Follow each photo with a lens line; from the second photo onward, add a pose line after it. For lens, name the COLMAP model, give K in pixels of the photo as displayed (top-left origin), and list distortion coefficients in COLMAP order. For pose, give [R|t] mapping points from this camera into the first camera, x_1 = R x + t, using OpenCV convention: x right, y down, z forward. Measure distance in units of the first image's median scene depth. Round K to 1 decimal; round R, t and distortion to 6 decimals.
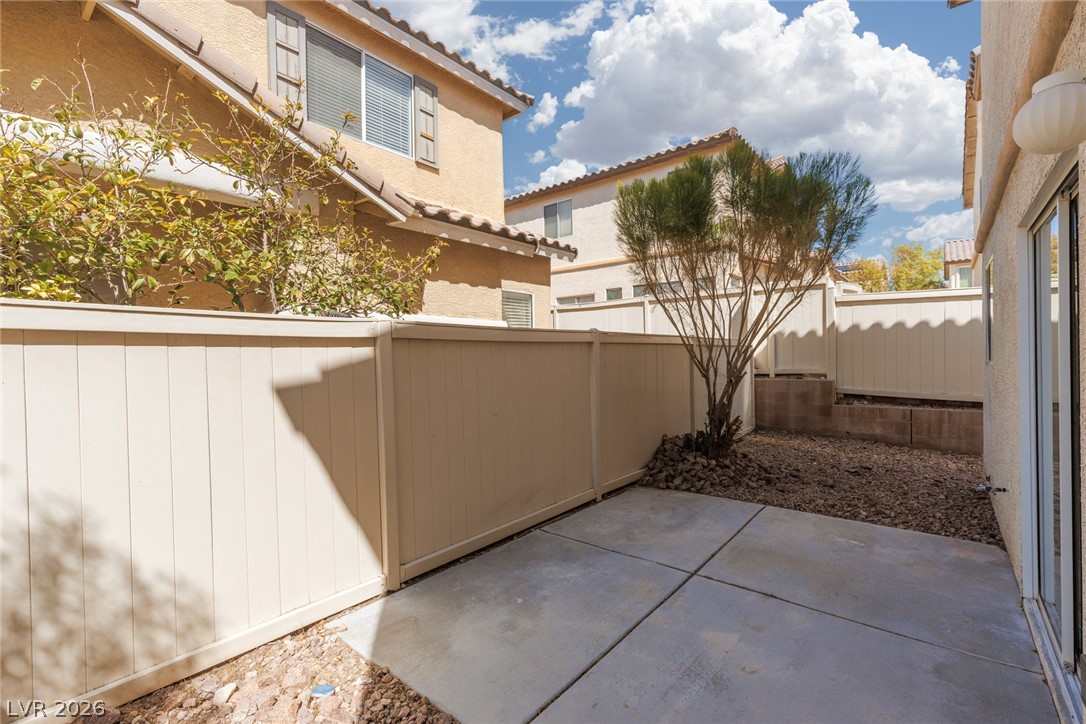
lens RADIAL K [[487.1, 0, 545.7], [0, 487.1, 358.7], [0, 0, 1]] dist [0.002417, -0.000163]
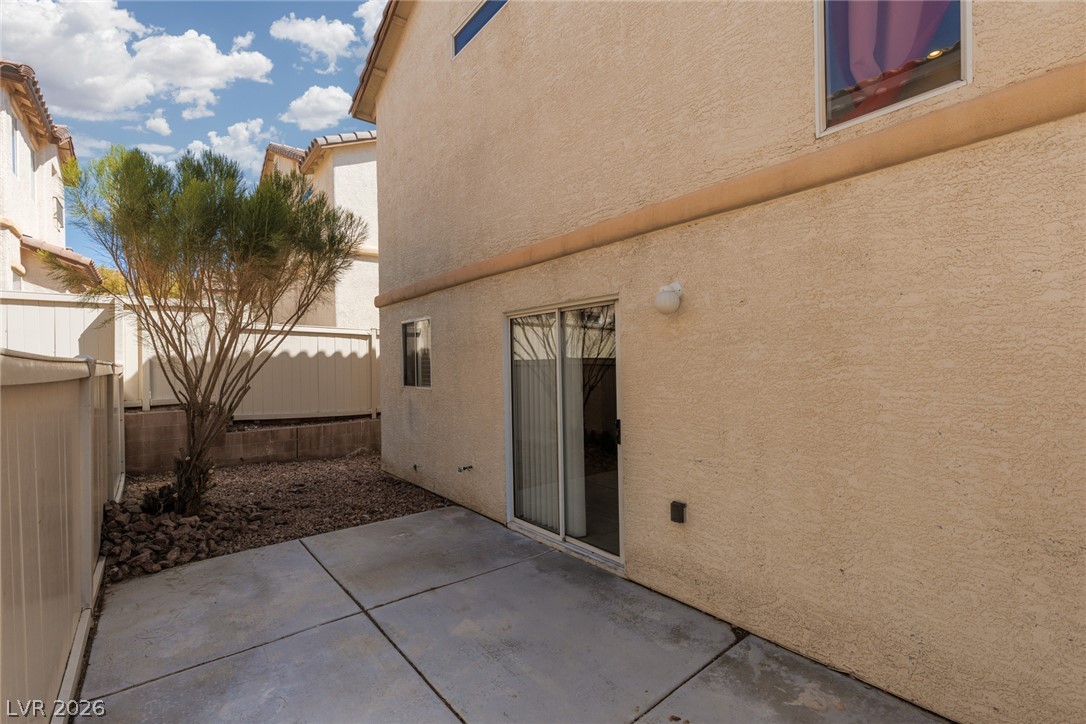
lens RADIAL K [[487.1, 0, 553.9], [0, 487.1, 361.5], [0, 0, 1]] dist [0.002417, -0.000163]
pose [[0.195703, 0.014840, 0.980551, -0.440788], [0.017112, 0.999682, -0.018545, -0.036173], [-0.980514, 0.020409, 0.195387, 0.289953]]
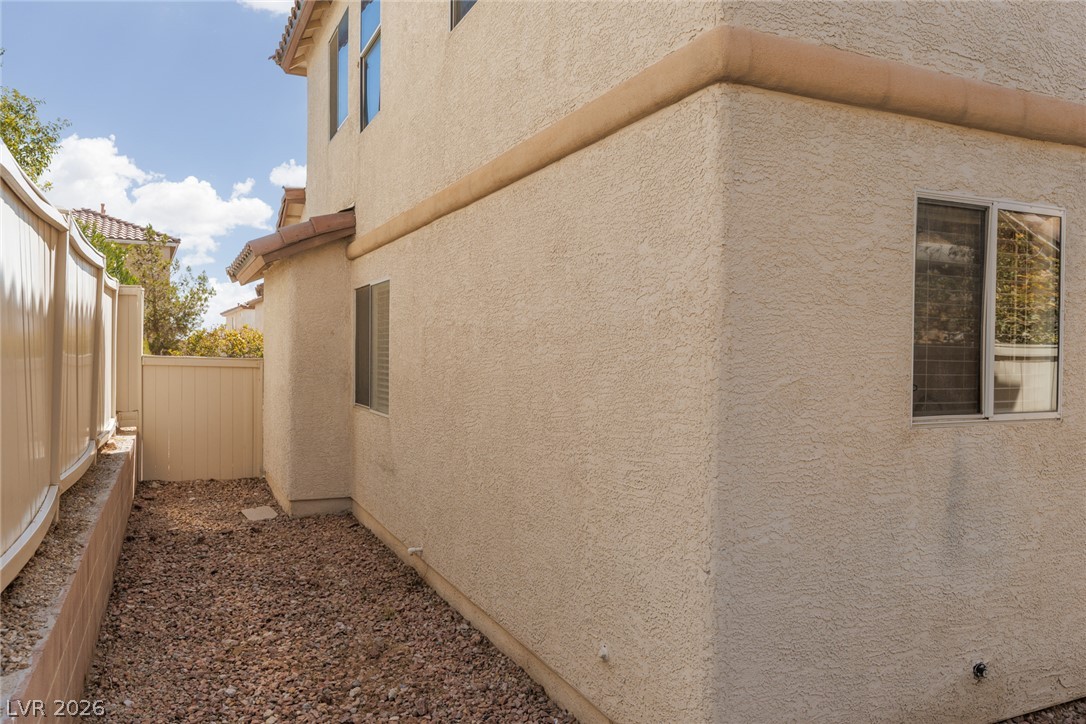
lens RADIAL K [[782.9, 0, 545.5], [0, 782.9, 360.9], [0, 0, 1]] dist [-0.002442, 0.002308]
pose [[-0.902041, 0.001588, 0.431647, 0.936633], [0.006696, 0.999924, 0.010314, -0.055170], [-0.431598, 0.012194, -0.901983, 1.792912]]
